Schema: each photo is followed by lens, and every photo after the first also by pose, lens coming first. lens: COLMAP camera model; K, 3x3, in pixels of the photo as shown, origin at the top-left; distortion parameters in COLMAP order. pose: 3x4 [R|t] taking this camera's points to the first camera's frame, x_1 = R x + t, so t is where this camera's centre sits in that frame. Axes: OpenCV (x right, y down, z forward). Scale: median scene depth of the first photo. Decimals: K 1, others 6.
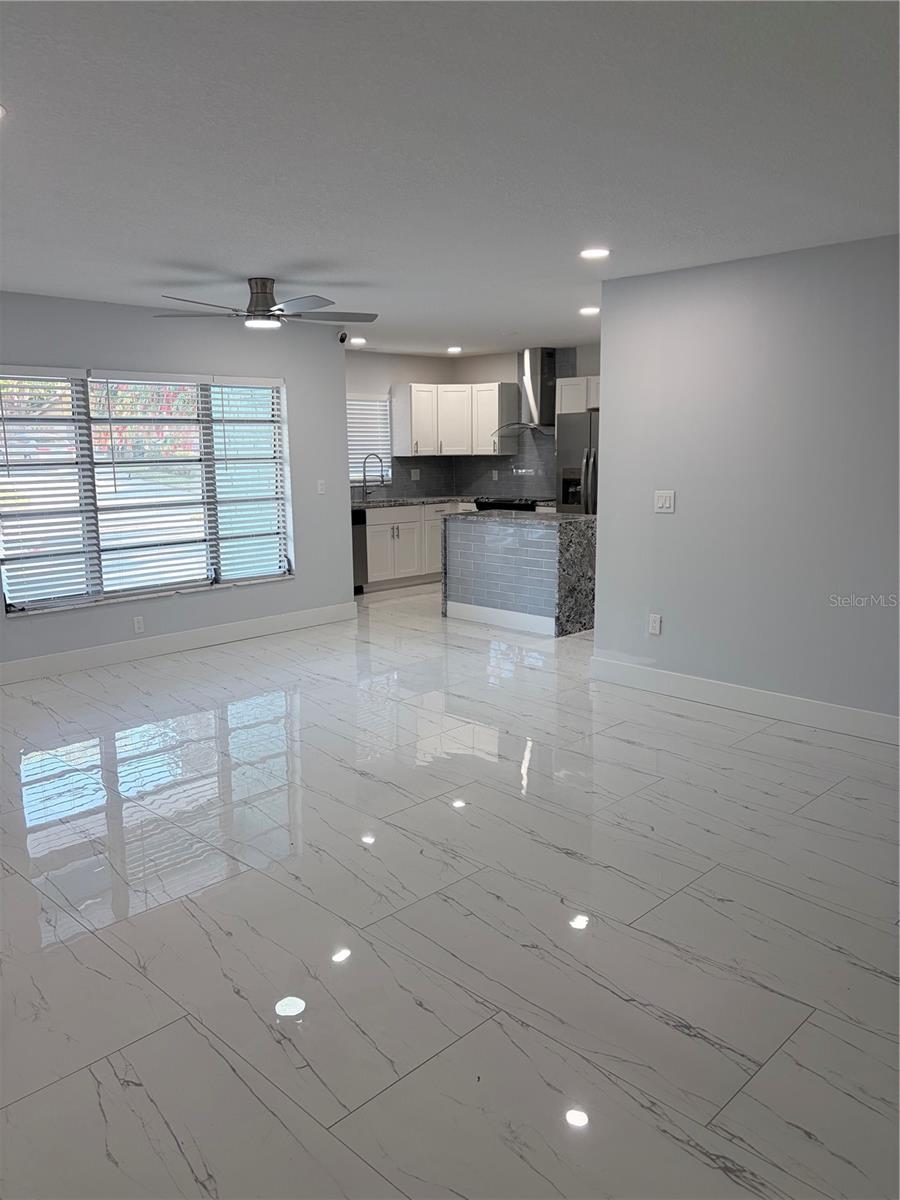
lens RADIAL K [[898.5, 0, 460.1], [0, 898.5, 622.0], [0, 0, 1]] dist [0.075152, -0.097193]
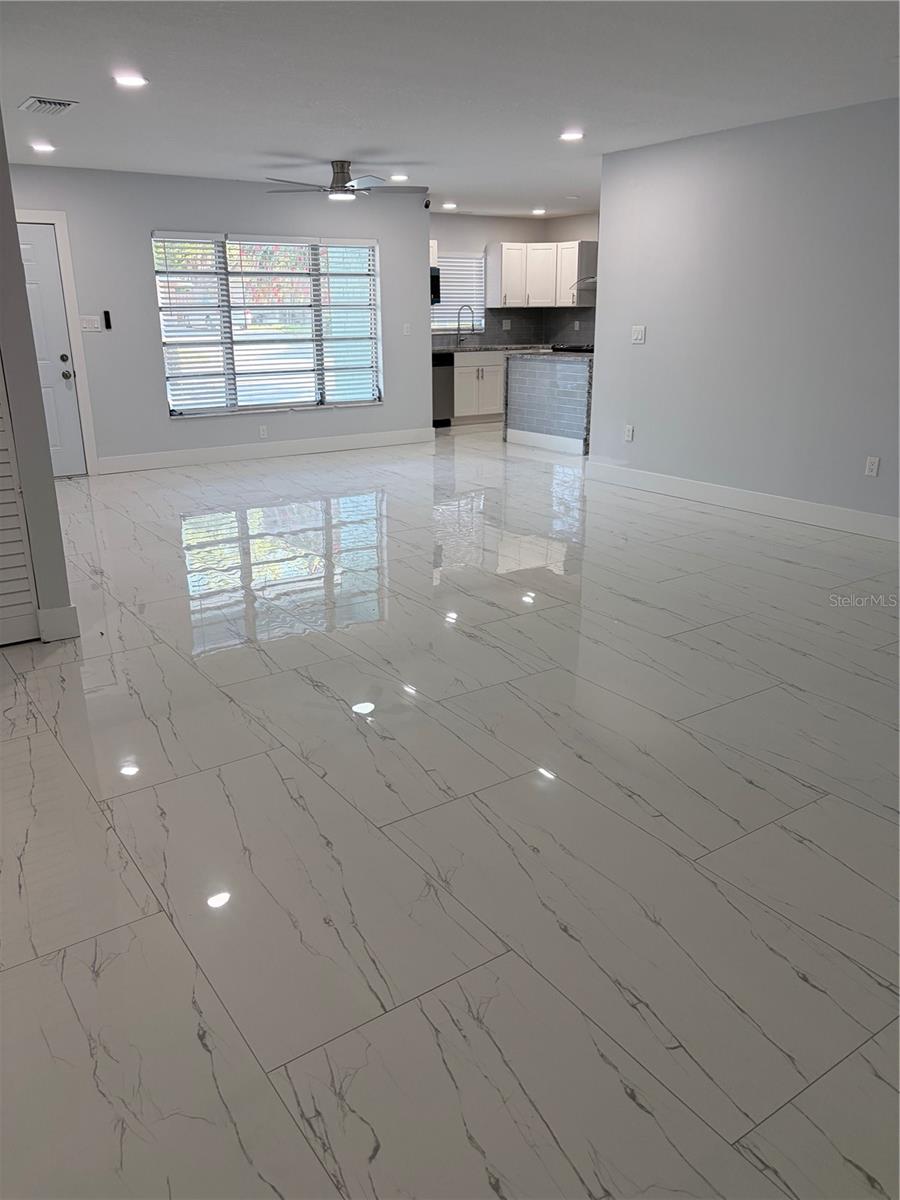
lens RADIAL K [[906.5, 0, 450.0], [0, 906.5, 600.0], [0, 0, 1]] dist [0.063932, -0.076890]
pose [[0.979025, 0.063088, -0.193727, 0.174317], [-0.041147, 0.992482, 0.115264, 0.074411], [0.199543, -0.104875, 0.974261, -0.257193]]
